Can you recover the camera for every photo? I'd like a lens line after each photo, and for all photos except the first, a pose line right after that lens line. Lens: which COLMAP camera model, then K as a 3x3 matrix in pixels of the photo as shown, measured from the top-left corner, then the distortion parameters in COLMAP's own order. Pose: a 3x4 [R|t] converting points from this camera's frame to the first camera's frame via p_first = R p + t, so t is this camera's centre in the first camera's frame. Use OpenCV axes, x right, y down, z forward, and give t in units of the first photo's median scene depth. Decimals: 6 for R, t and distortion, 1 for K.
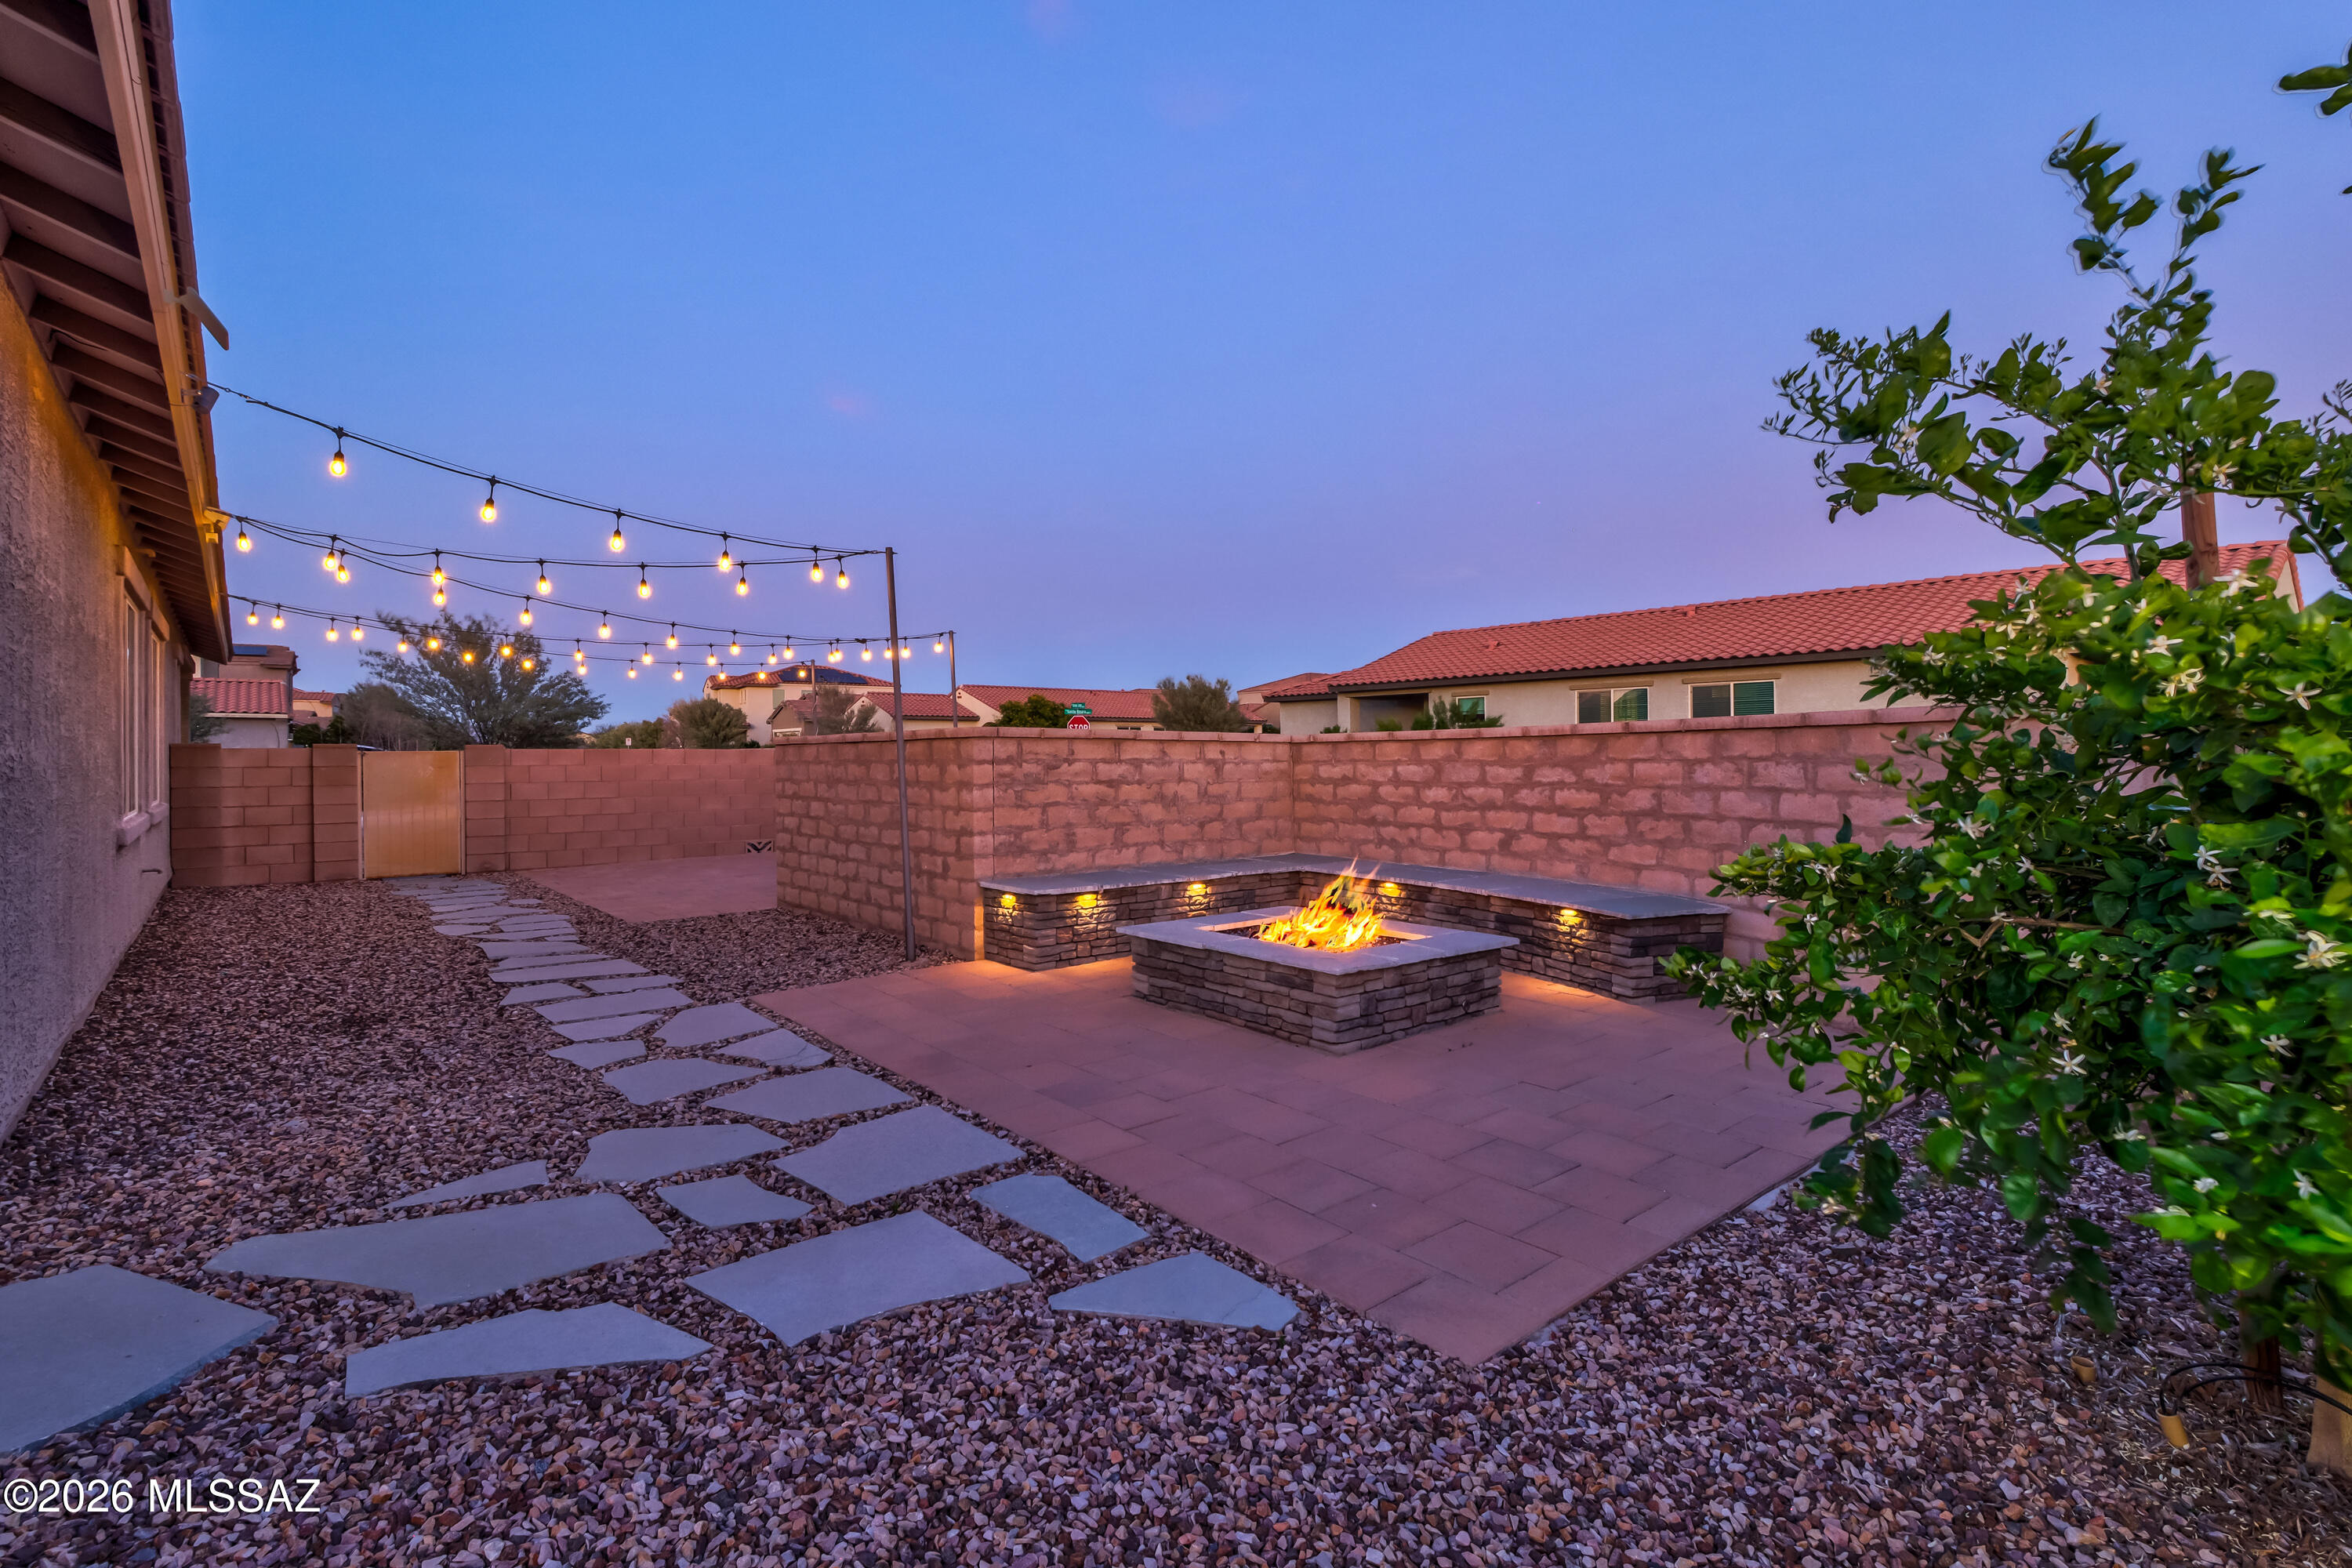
lens RADIAL K [[1091.1, 0, 1168.4], [0, 1091.1, 754.0], [0, 0, 1]] dist [0.003138, -0.000276]
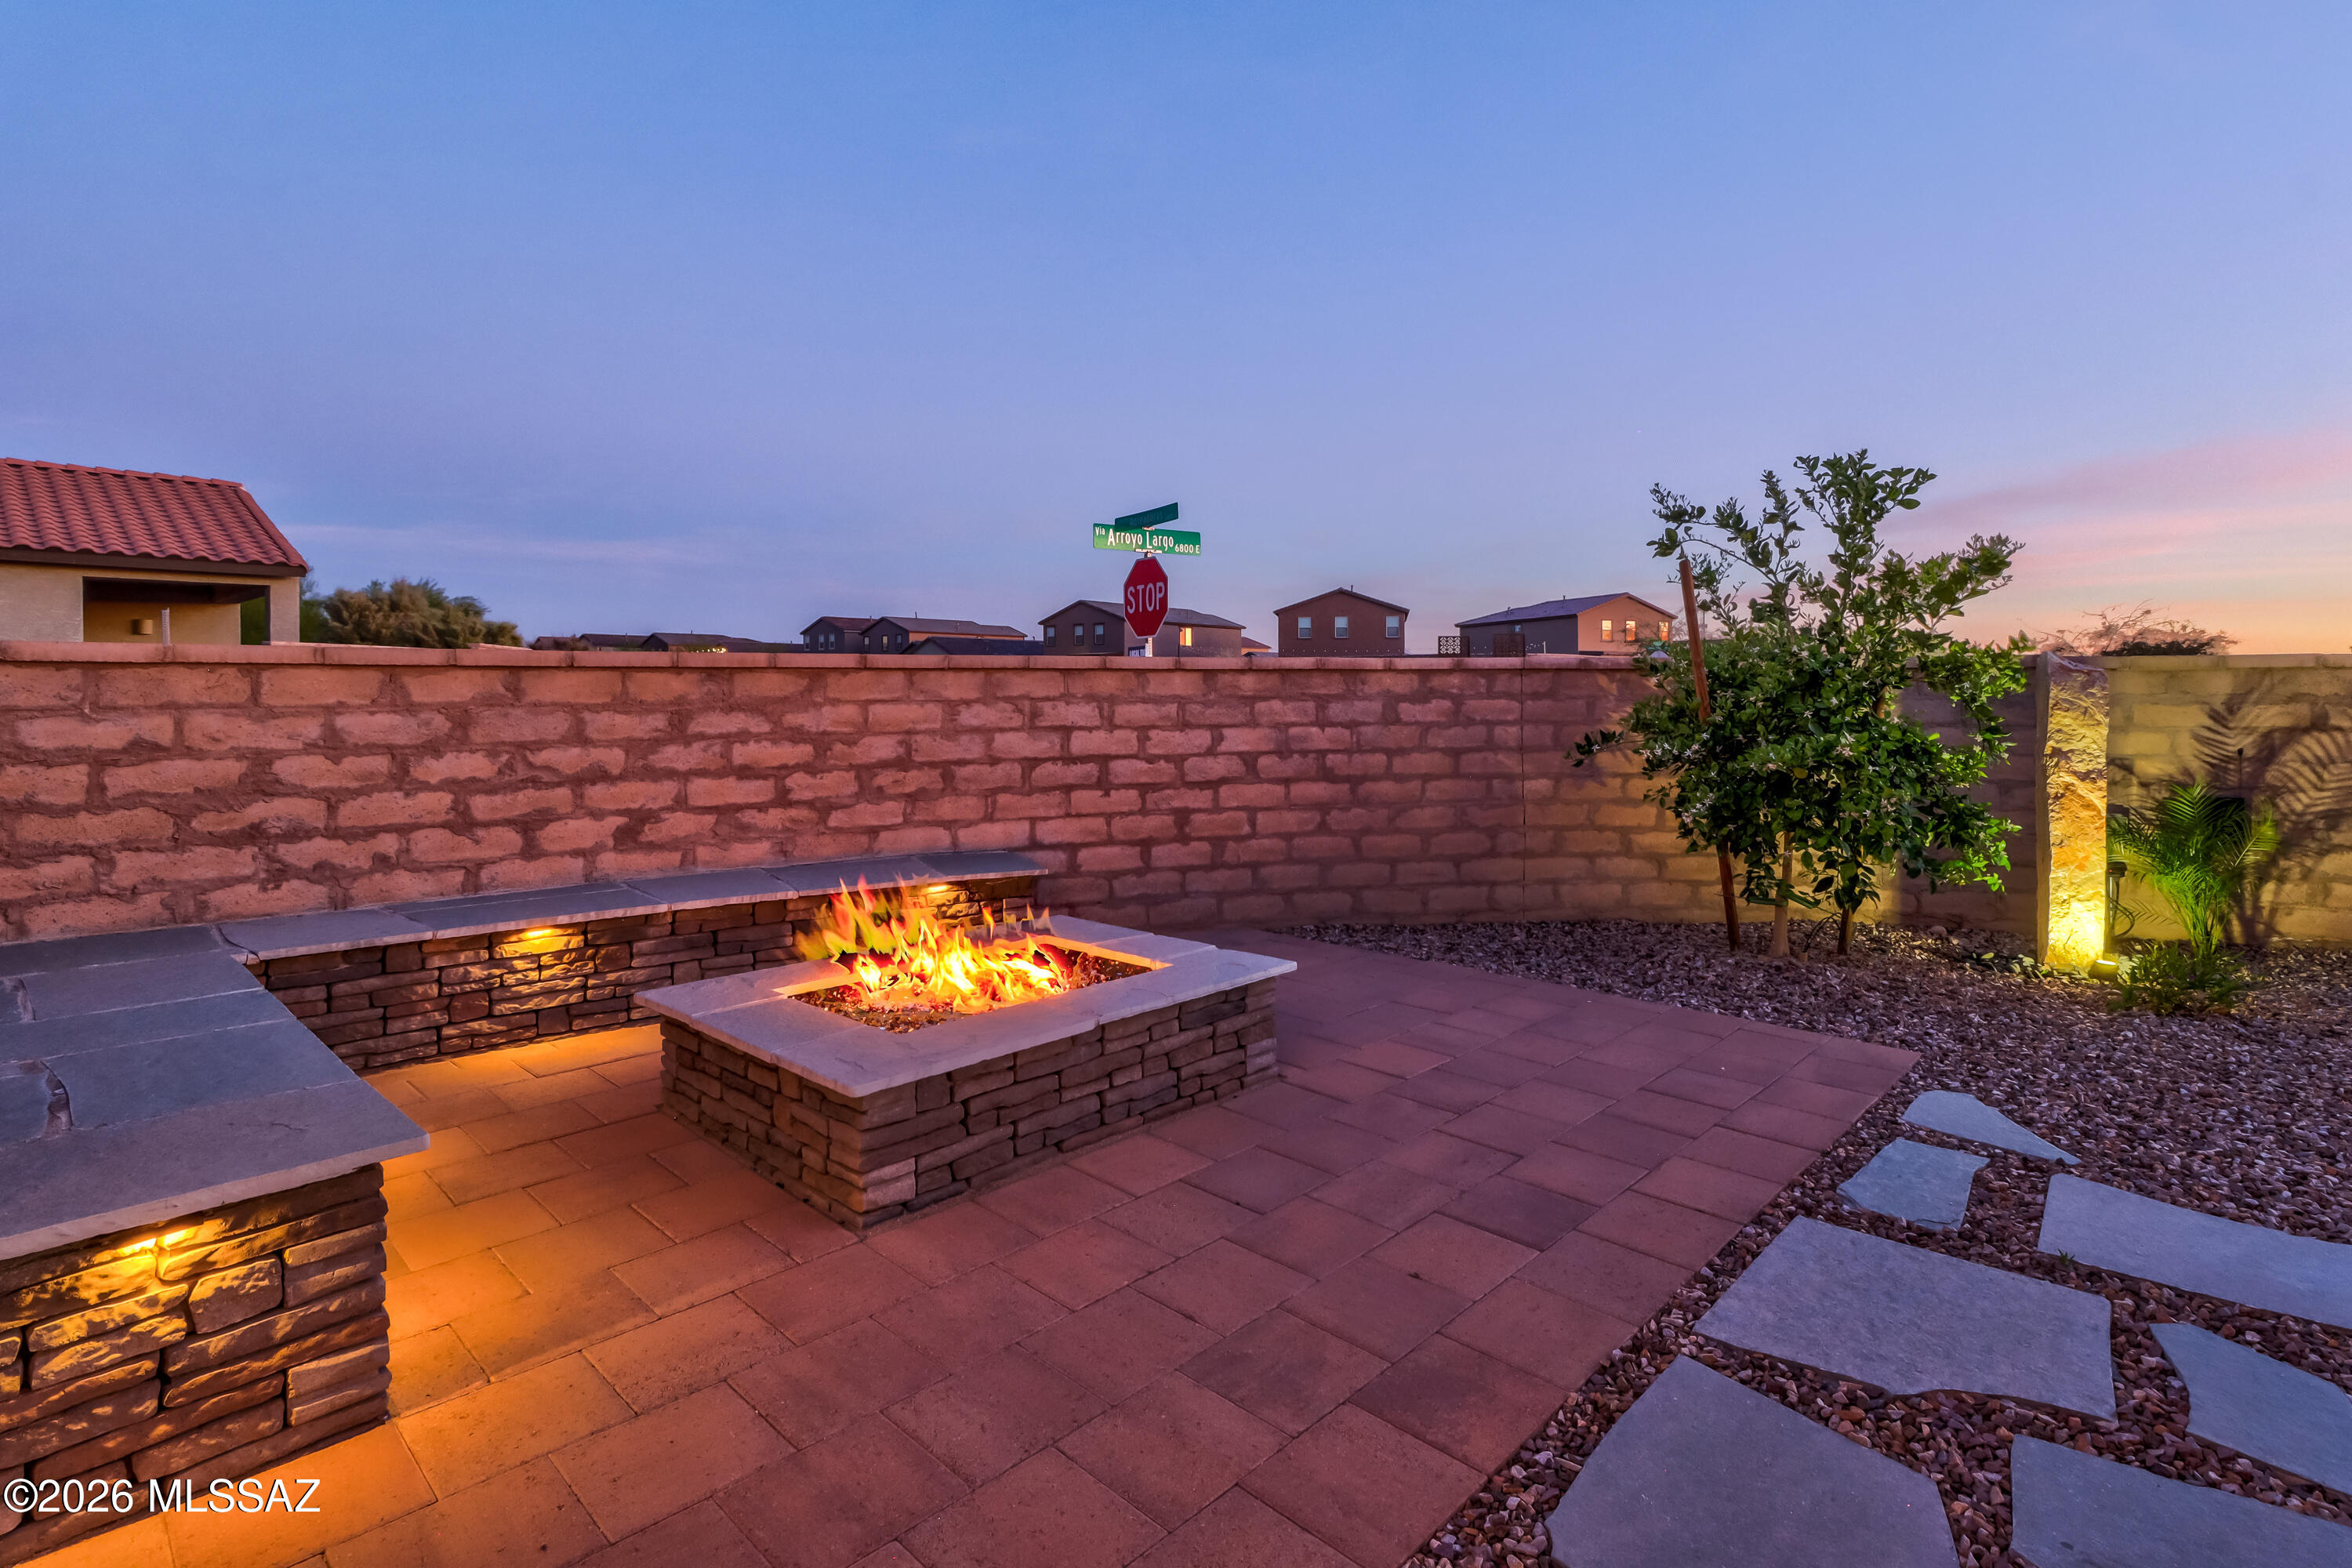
lens RADIAL K [[1177.2, 0, 1235.4], [0, 1177.2, 682.1], [0, 0, 1]] dist [0.005844, -0.000596]
pose [[-0.161159, 0.016898, 0.986784, -0.502560], [0.001735, 0.999857, -0.016839, 0.006407], [-0.986927, -0.001002, -0.161166, 0.867839]]
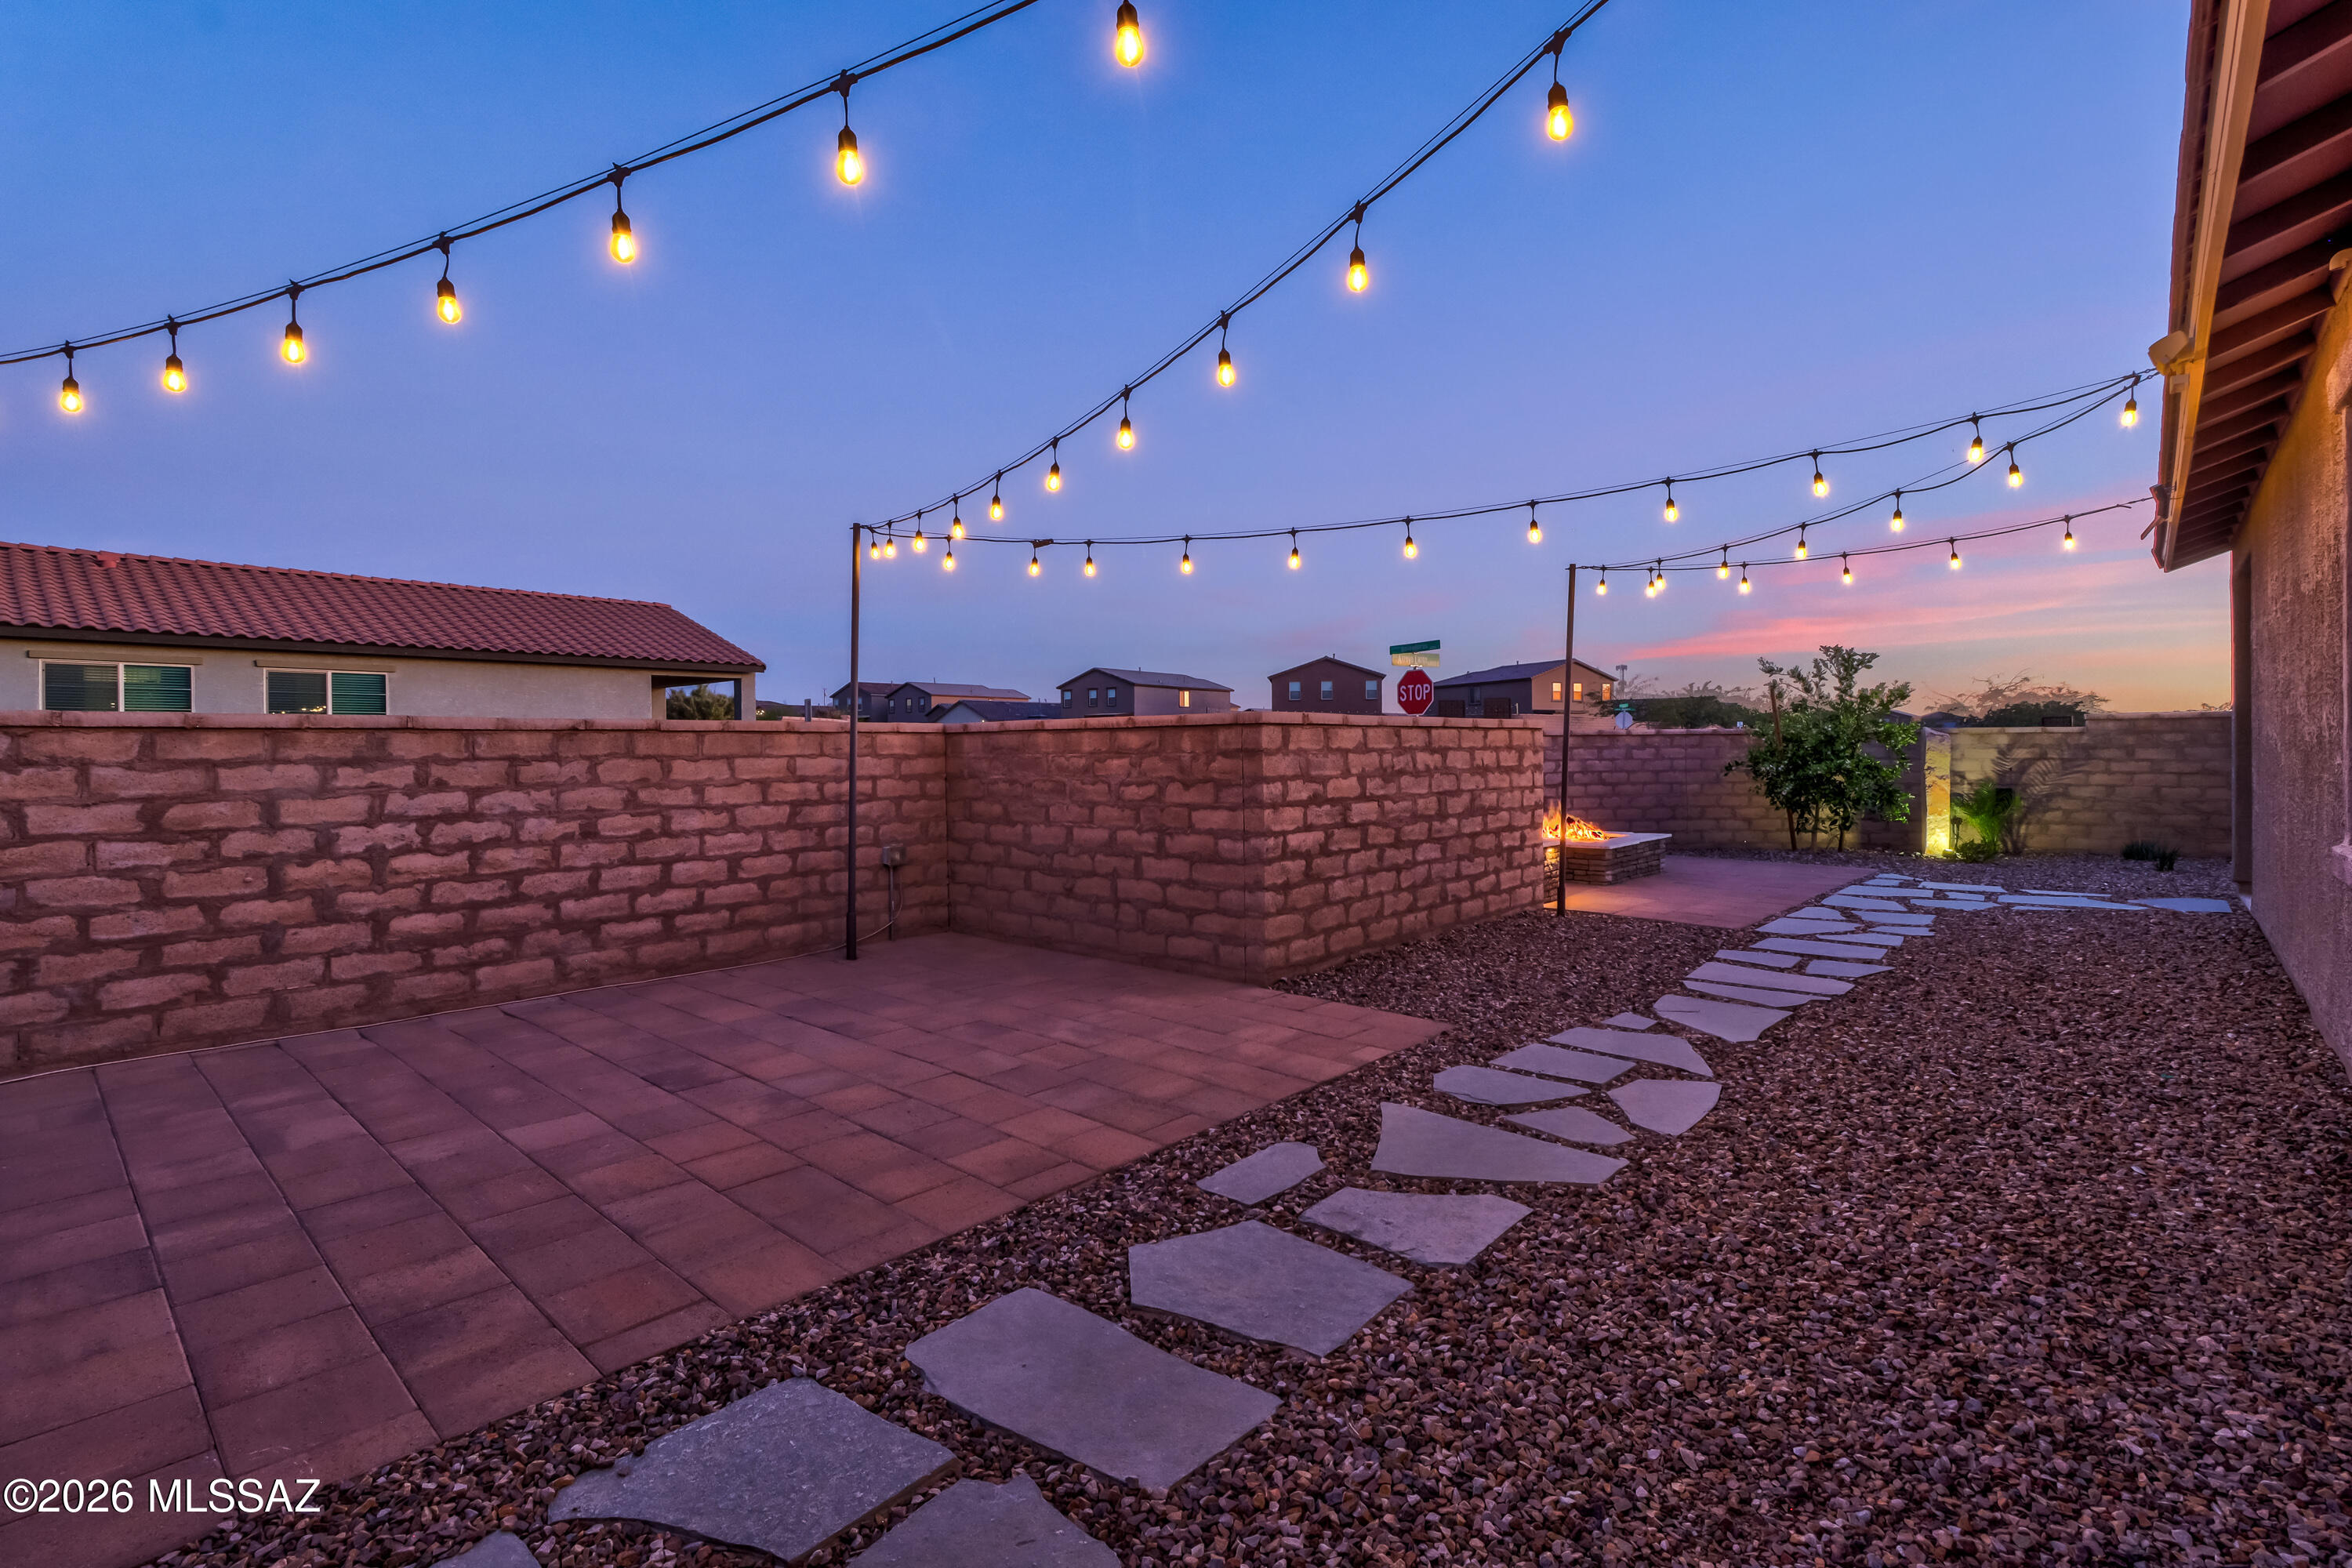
lens RADIAL K [[1091.1, 0, 1170.7], [0, 1091.1, 740.3], [0, 0, 1]] dist [0.003138, -0.000276]
pose [[-0.144366, 0.015811, 0.989398, -1.499498], [0.006326, 0.999867, -0.015055, 0.015640], [-0.989504, 0.004086, -0.144447, 1.773896]]
